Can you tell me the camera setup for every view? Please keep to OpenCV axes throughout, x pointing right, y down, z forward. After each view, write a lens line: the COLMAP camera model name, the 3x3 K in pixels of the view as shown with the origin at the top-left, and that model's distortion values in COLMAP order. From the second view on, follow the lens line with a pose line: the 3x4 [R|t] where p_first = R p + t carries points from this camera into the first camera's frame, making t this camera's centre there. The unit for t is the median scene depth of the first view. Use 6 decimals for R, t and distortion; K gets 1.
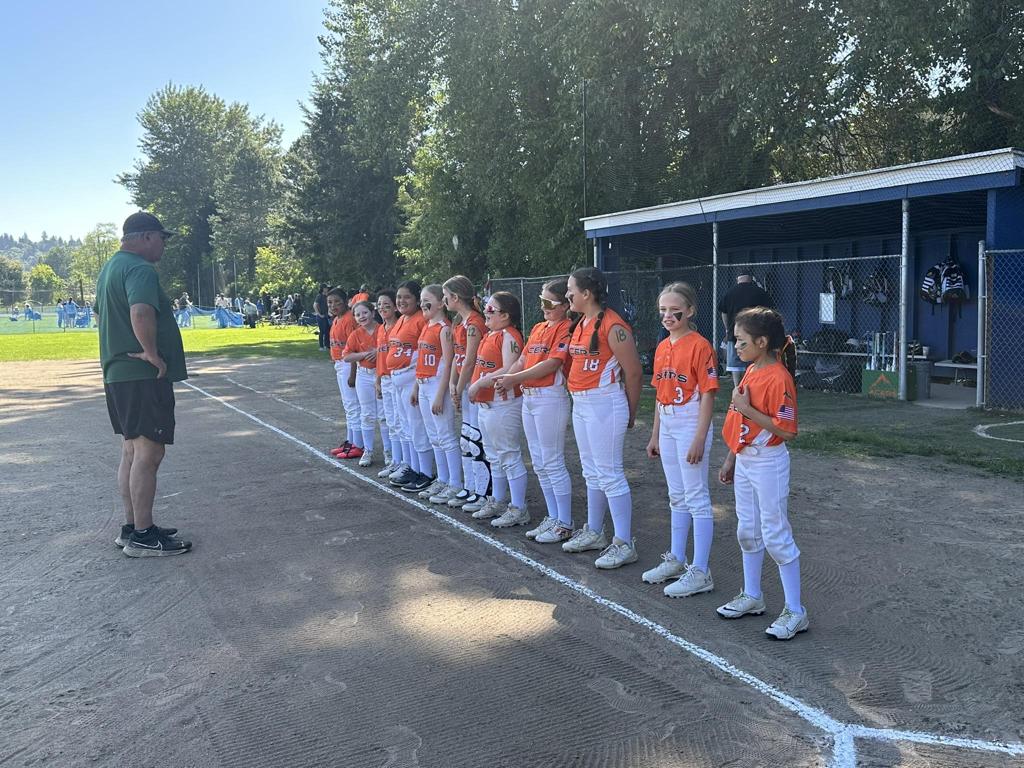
lens RADIAL K [[958.0, 0, 512.0], [0, 958.0, 384.0], [0, 0, 1]] dist [0.111635, -0.224049]
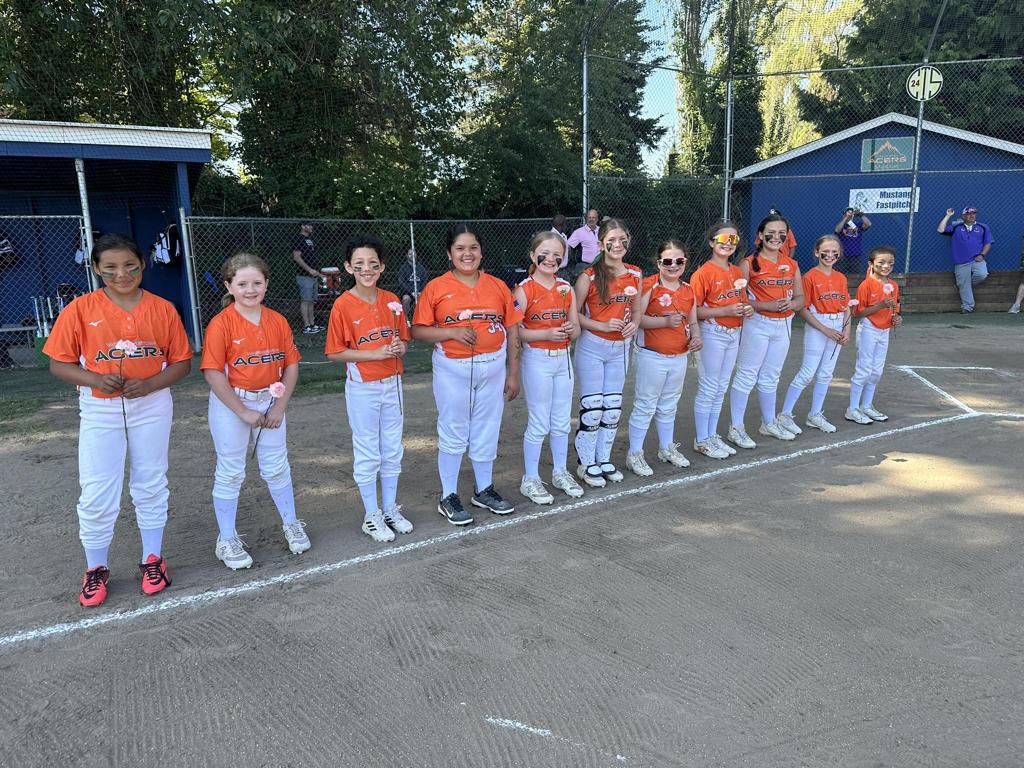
lens RADIAL K [[717.0, 0, 512.0], [0, 717.0, 384.0], [0, 0, 1]] dist [0.019959, -0.000804]
pose [[-0.044050, -0.177761, 0.983087, -0.391723], [0.114293, 0.976685, 0.181724, -0.051635], [-0.992470, 0.120365, -0.022706, 0.627815]]
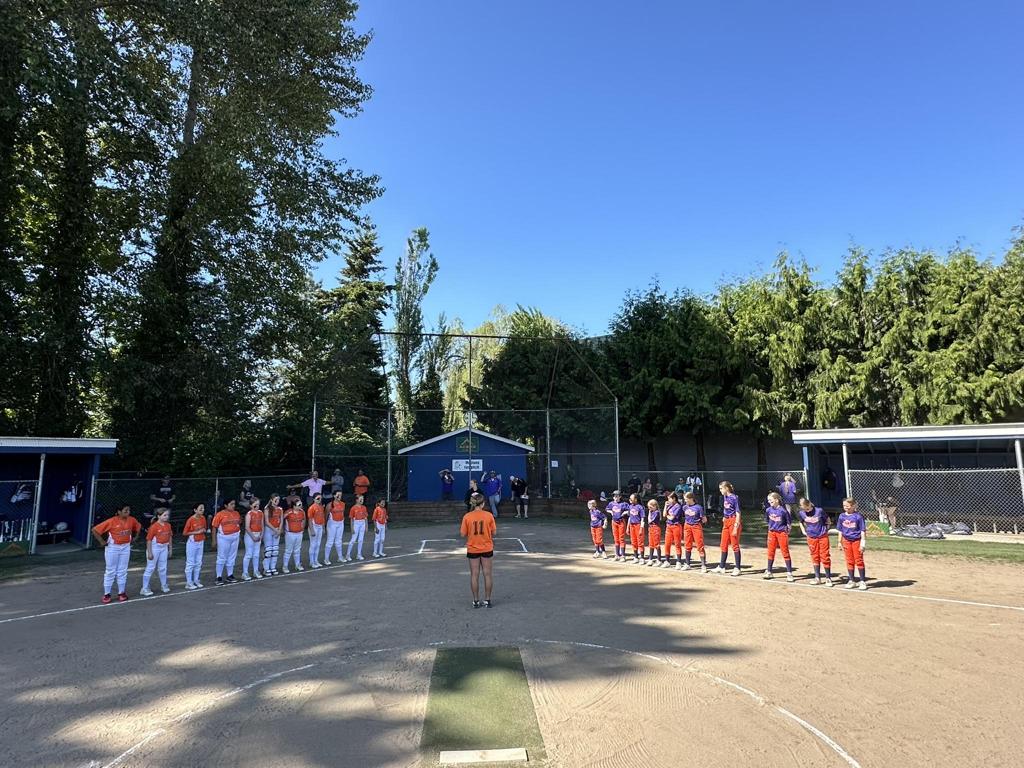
lens RADIAL K [[564.8, 0, 512.0], [0, 564.8, 384.0], [0, 0, 1]] dist [-0.000552, -0.000571]
pose [[-0.366029, 0.151512, 0.918187, -1.123118], [0.107298, 0.986948, -0.120085, -0.088035], [-0.924397, 0.054565, -0.377508, 0.541774]]
